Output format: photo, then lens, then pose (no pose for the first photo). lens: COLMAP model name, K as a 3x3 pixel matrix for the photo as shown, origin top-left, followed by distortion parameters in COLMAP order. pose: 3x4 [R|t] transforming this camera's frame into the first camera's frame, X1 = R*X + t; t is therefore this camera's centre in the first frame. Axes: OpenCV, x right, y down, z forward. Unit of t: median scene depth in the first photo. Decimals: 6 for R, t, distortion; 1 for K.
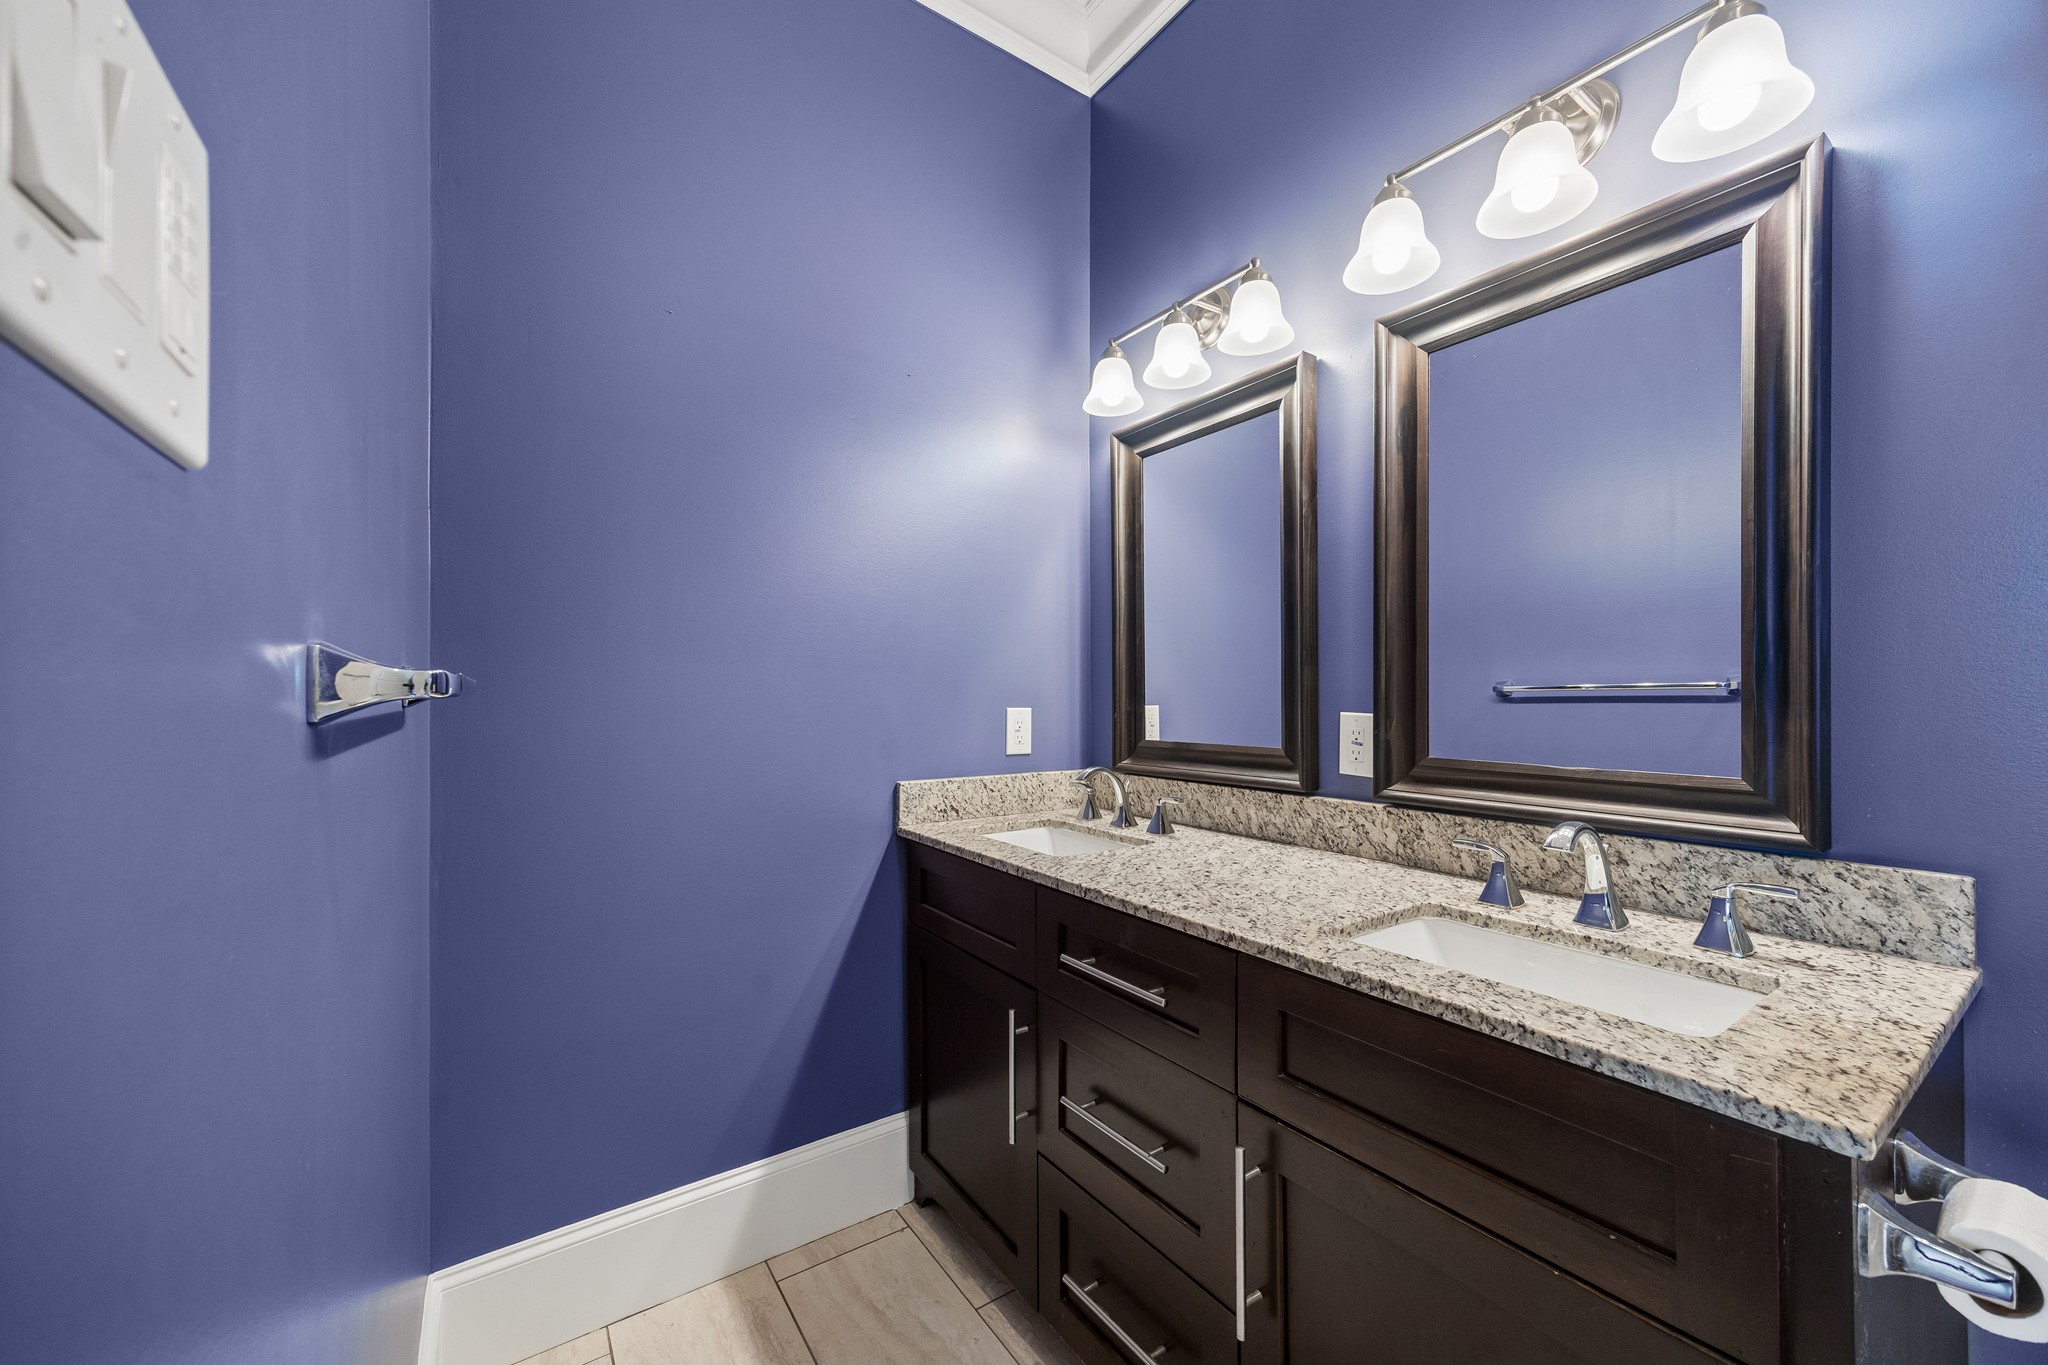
lens RADIAL K [[793.2, 0, 1032.1], [0, 793.2, 692.5], [0, 0, 1]] dist [0.001537, 0.000134]
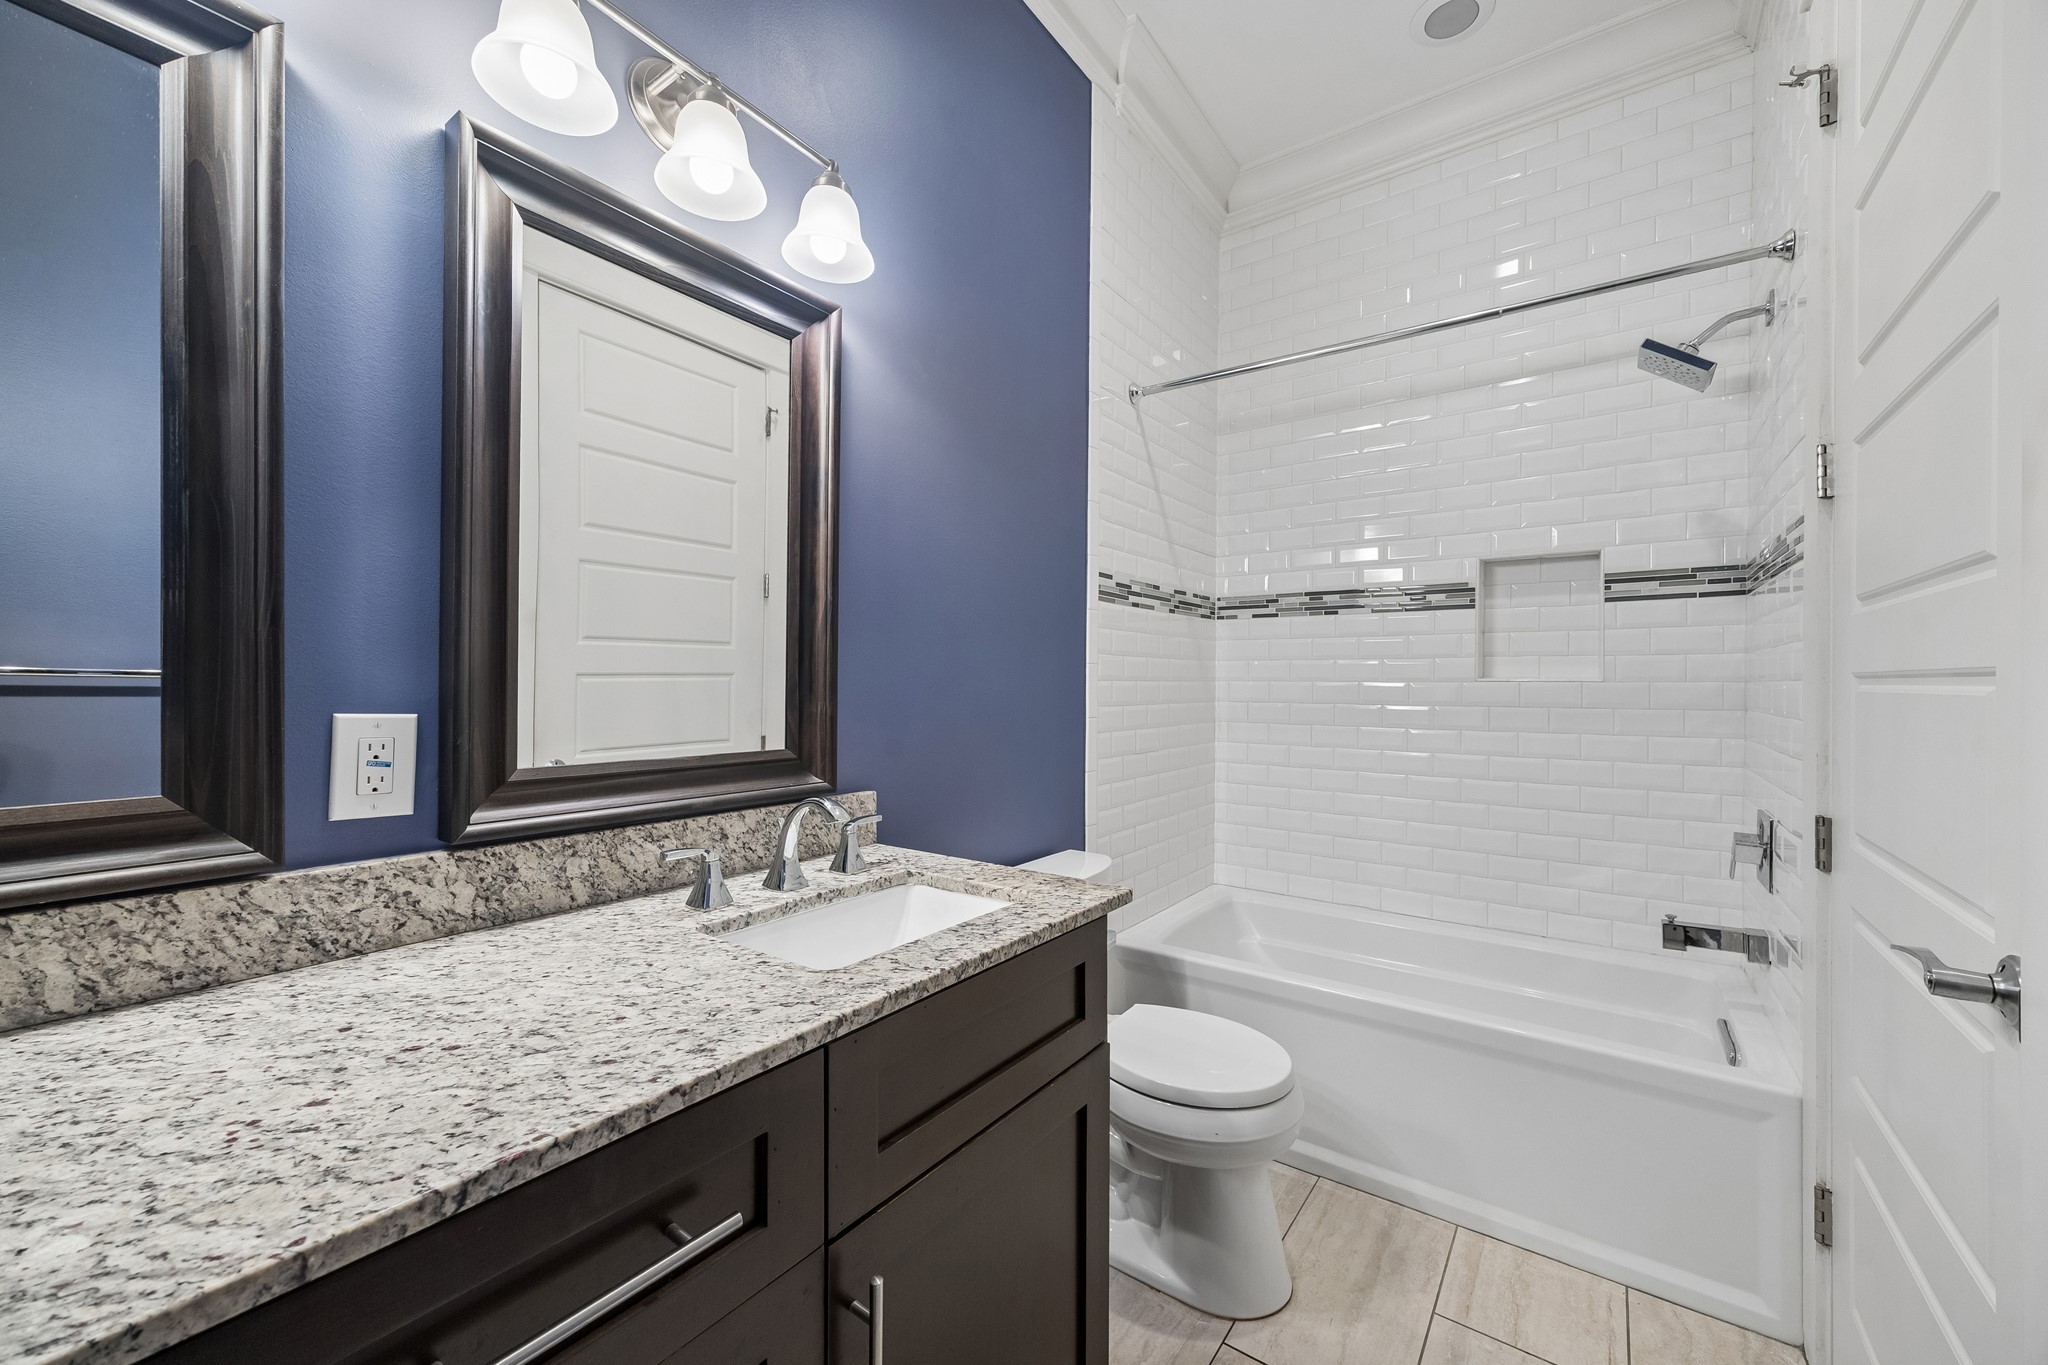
lens RADIAL K [[793.2, 0, 1032.1], [0, 793.2, 692.5], [0, 0, 1]] dist [0.001537, 0.000134]
pose [[-0.341038, -0.008303, 0.940013, -0.396775], [-0.006097, 0.999959, 0.006620, 0.003197], [-0.940030, -0.003474, -0.341075, 0.889591]]
